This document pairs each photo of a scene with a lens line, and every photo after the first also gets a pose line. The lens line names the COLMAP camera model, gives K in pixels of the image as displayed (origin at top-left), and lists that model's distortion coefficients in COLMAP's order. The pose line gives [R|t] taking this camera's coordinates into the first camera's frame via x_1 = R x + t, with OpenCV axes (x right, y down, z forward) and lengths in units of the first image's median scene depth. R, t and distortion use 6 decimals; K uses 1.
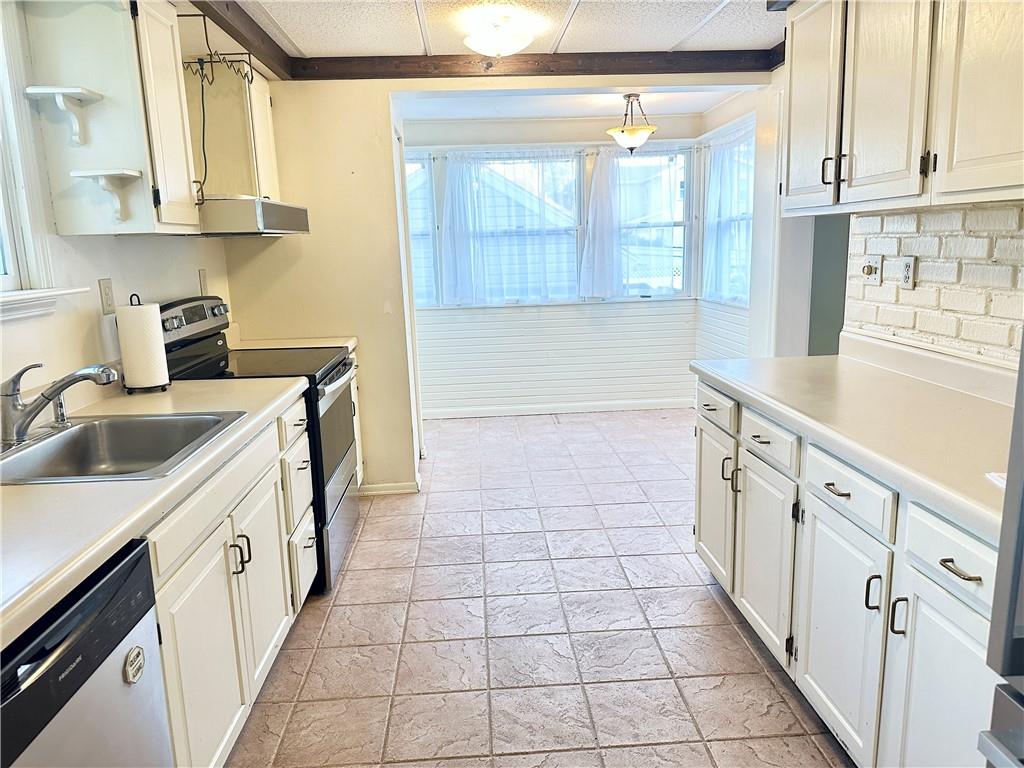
lens RADIAL K [[718.2, 0, 511.9], [0, 718.2, 383.4], [0, 0, 1]] dist [0.027765, -0.033869]
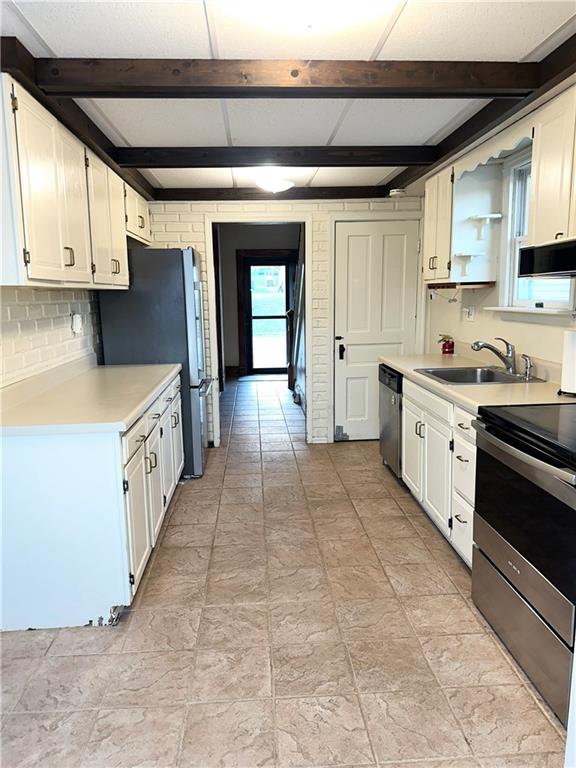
lens RADIAL K [[538.7, 0, 287.6], [0, 538.7, 382.0], [0, 0, 1]] dist [0.027765, -0.033869]
pose [[-0.999043, 0.043747, 0.000478, 0.019337], [0.041178, 0.936563, 0.348072, -0.333502], [0.014780, 0.347759, -0.937468, 1.679234]]
